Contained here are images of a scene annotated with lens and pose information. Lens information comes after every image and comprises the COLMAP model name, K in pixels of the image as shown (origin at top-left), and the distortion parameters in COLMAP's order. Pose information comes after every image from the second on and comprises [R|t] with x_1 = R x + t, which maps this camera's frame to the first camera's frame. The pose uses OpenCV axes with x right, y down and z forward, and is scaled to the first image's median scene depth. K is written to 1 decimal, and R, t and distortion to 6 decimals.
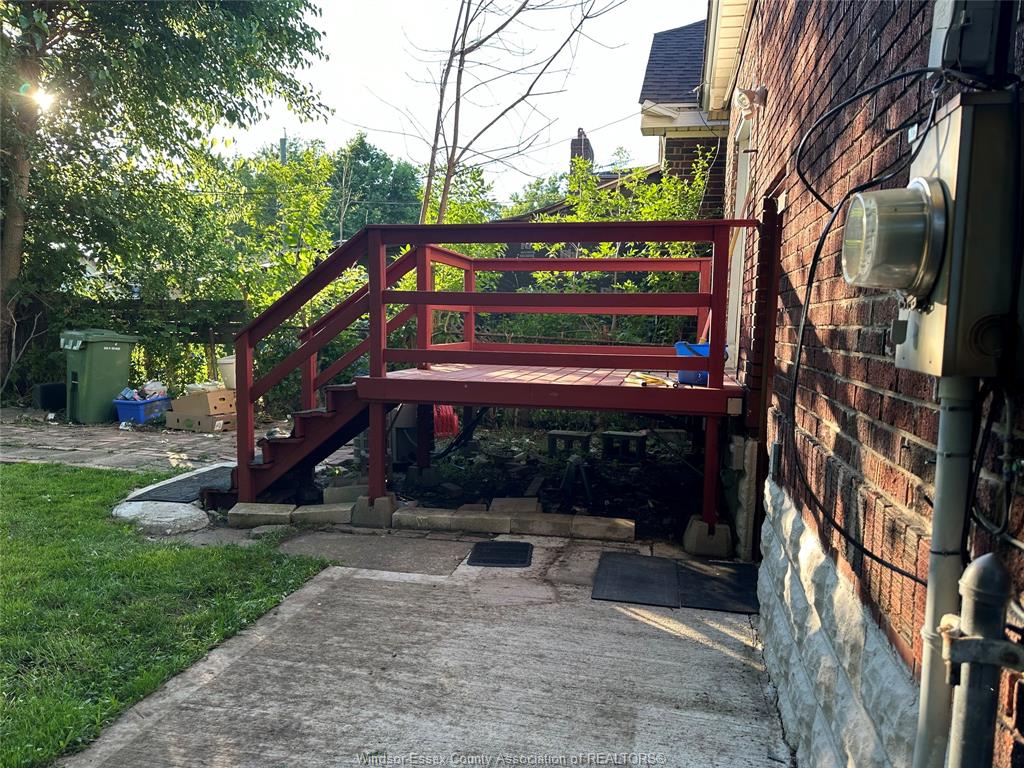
lens RADIAL K [[715.2, 0, 518.1], [0, 715.2, 384.3], [0, 0, 1]] dist [0.163810, -0.314999]
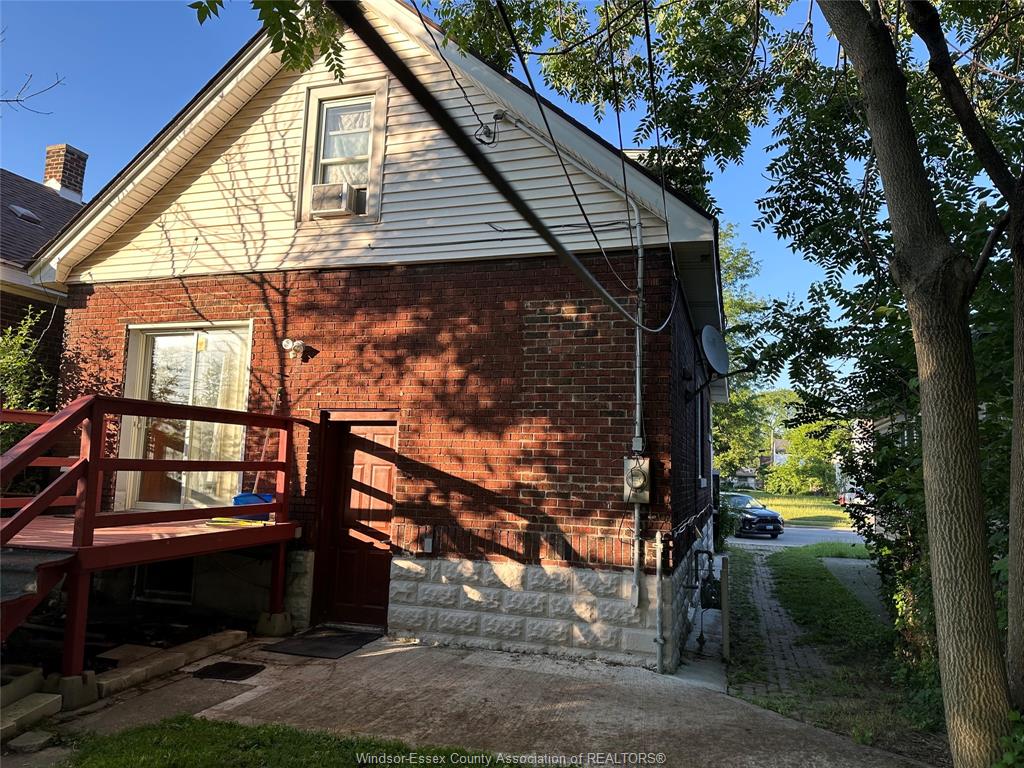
lens RADIAL K [[716.4, 0, 508.3], [0, 716.4, 389.2], [0, 0, 1]] dist [0.108871, -0.148552]
pose [[0.113376, 0.085263, 0.989887, -1.306989], [0.061671, 0.993786, -0.092662, -0.111175], [-0.991636, 0.071553, 0.107414, 0.347194]]
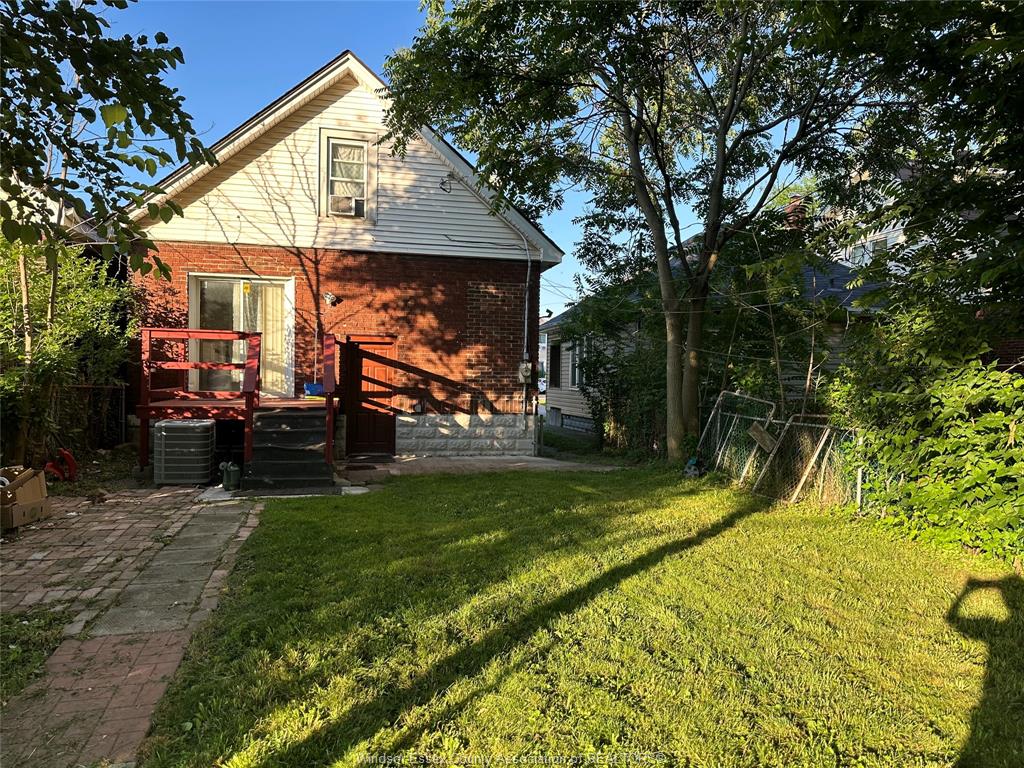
lens RADIAL K [[716.4, 0, 508.3], [0, 716.4, 389.2], [0, 0, 1]] dist [0.108871, -0.148552]
pose [[-0.398438, -0.062382, 0.915071, -2.629390], [0.050163, 0.994709, 0.089653, -0.258440], [-0.915822, 0.081624, -0.393201, 1.539079]]
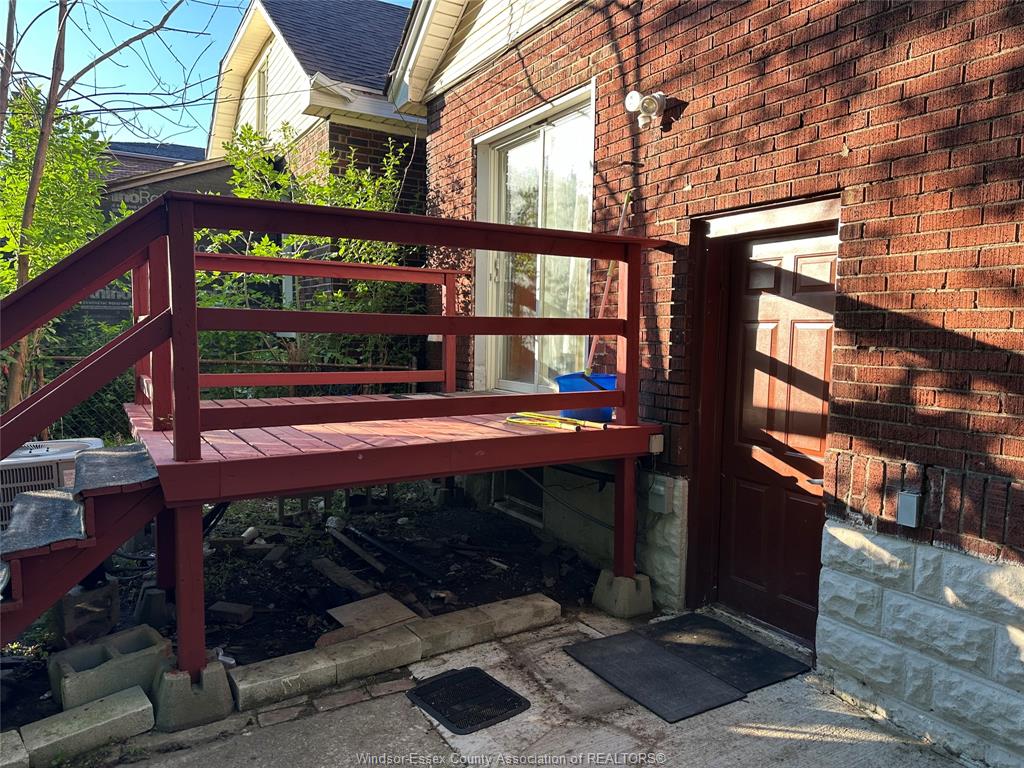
lens RADIAL K [[716.4, 0, 508.3], [0, 716.4, 389.2], [0, 0, 1]] dist [0.108871, -0.148552]
pose [[0.745455, -0.067112, 0.663168, -0.443407], [0.062282, 0.997579, 0.030945, -0.079306], [-0.663639, 0.018236, 0.747830, 0.458619]]
